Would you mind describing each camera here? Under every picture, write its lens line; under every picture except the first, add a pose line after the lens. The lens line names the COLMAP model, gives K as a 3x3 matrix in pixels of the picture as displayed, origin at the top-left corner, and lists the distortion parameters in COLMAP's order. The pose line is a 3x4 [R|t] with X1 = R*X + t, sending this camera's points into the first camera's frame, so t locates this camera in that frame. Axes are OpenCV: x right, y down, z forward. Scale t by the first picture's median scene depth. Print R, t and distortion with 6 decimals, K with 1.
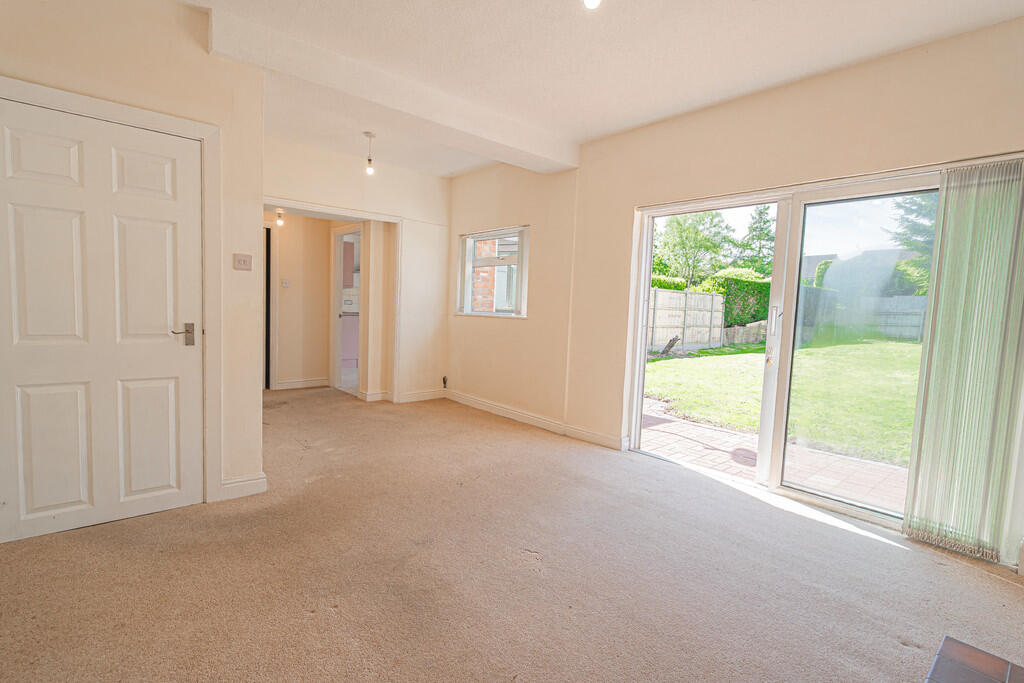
lens RADIAL K [[496.0, 0, 500.6], [0, 496.0, 337.7], [0, 0, 1]] dist [-0.002668, 0.004114]
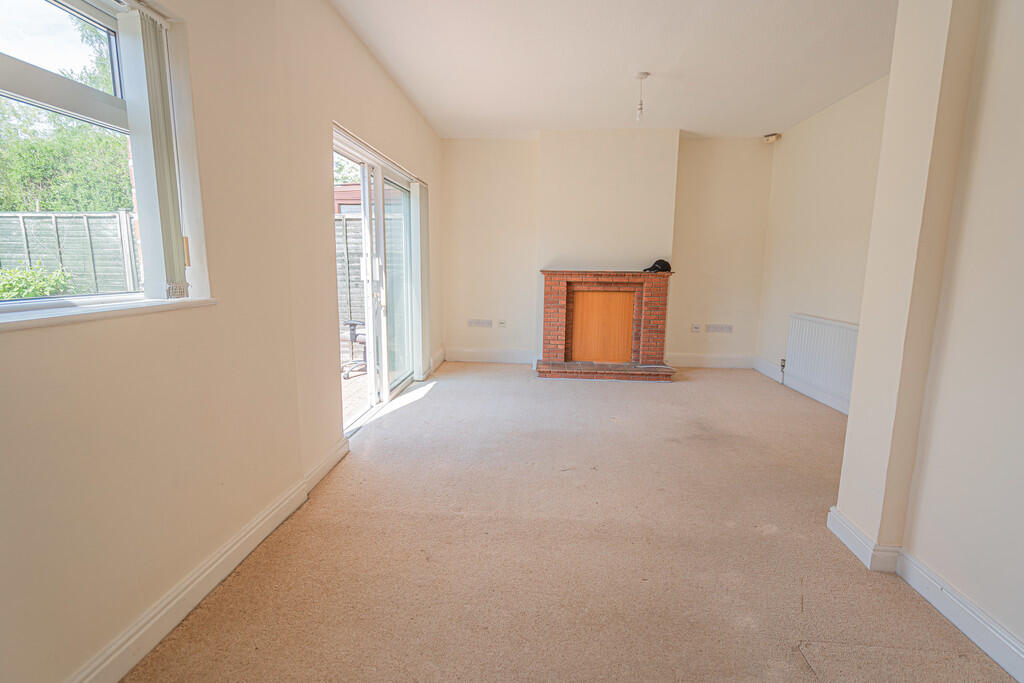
lens RADIAL K [[496.0, 0, 519.0], [0, 496.0, 343.1], [0, 0, 1]] dist [-0.002668, 0.004114]
pose [[-0.720261, -0.163912, 0.674060, -0.102618], [0.006657, 0.970006, 0.242991, -0.027522], [-0.693671, 0.179505, -0.697566, 0.312434]]
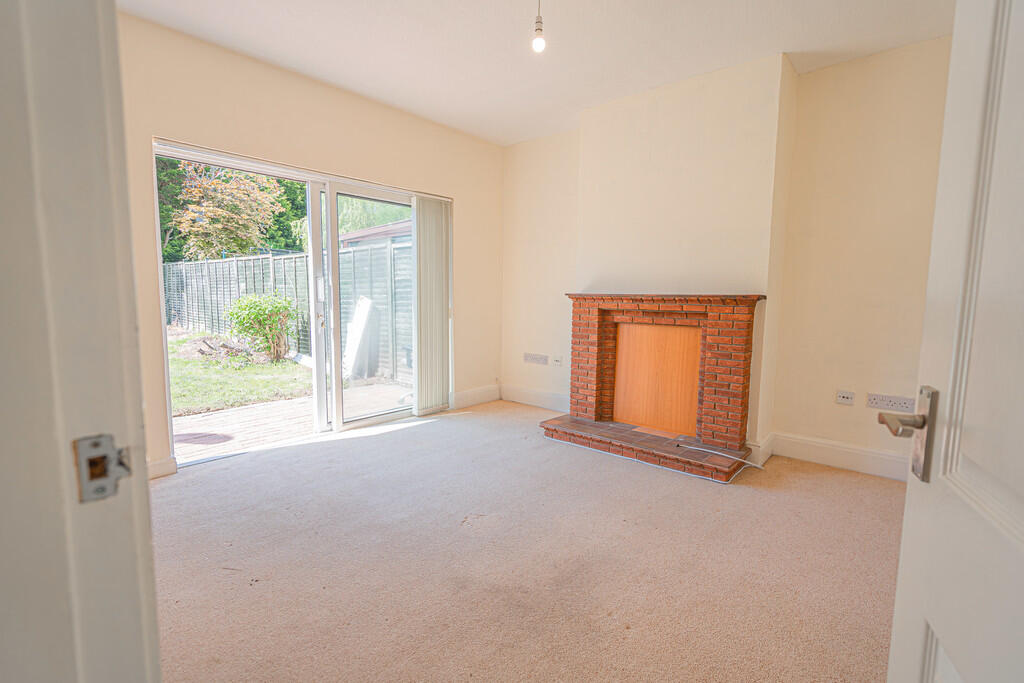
lens RADIAL K [[496.0, 0, 516.9], [0, 496.0, 341.5], [0, 0, 1]] dist [-0.002668, 0.004114]
pose [[-0.135549, -0.145070, 0.980092, -0.123430], [0.059493, 0.986245, 0.154209, -0.011602], [-0.988983, 0.079211, -0.125054, 0.136267]]
